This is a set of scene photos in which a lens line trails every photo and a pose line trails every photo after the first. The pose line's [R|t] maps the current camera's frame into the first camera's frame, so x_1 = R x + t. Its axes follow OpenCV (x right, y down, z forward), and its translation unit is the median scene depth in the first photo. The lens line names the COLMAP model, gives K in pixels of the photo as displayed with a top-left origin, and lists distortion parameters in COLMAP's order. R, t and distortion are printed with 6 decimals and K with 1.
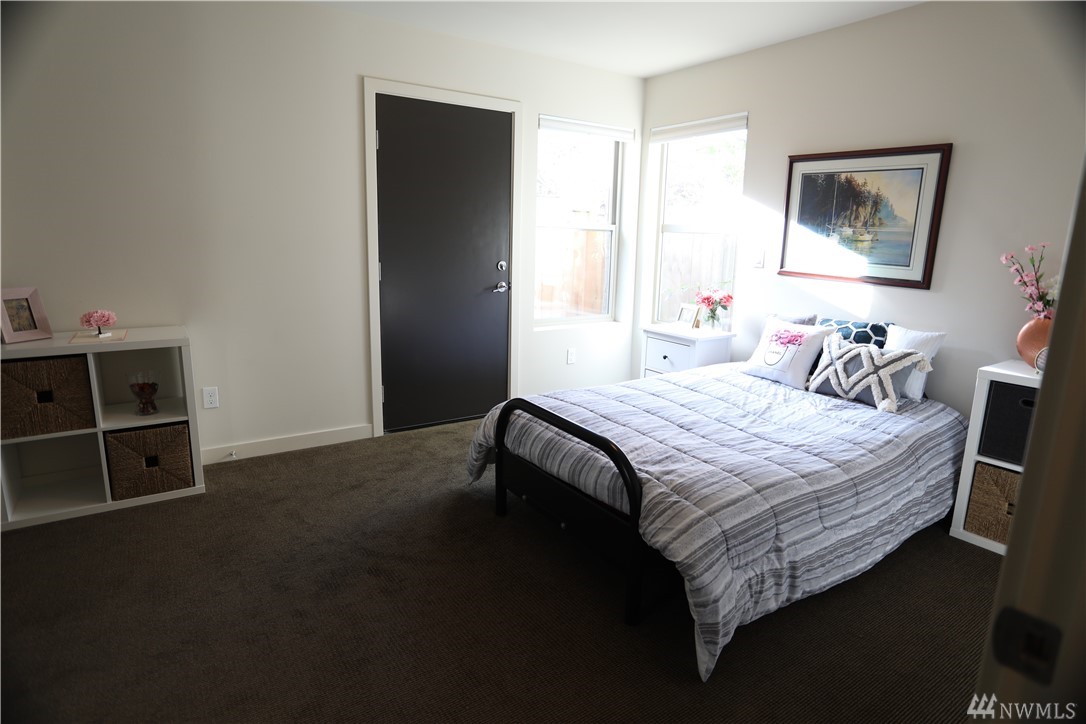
lens RADIAL K [[596.9, 0, 537.0], [0, 596.9, 363.6], [0, 0, 1]] dist [-0.034322, 0.010260]
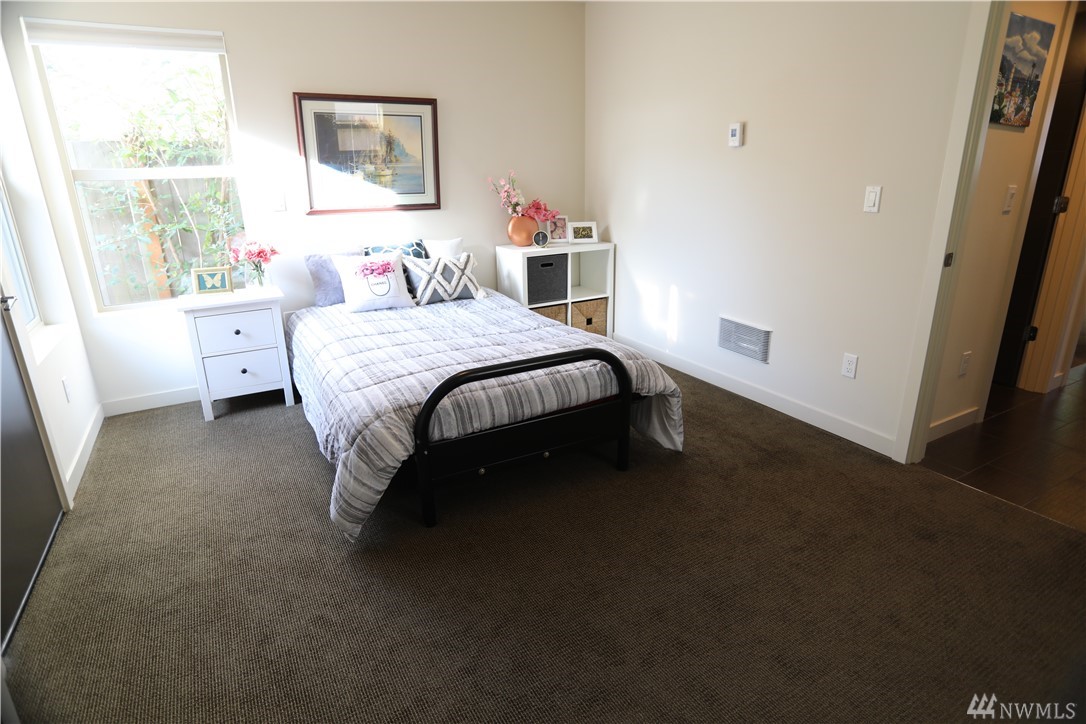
lens RADIAL K [[596.9, 0, 537.8], [0, 596.9, 359.0], [0, 0, 1]] dist [-0.034322, 0.010260]
pose [[0.084916, -0.331537, 0.939613, -0.679331], [0.235663, 0.922946, 0.304358, -0.162851], [-0.968118, 0.195587, 0.156504, 0.605513]]
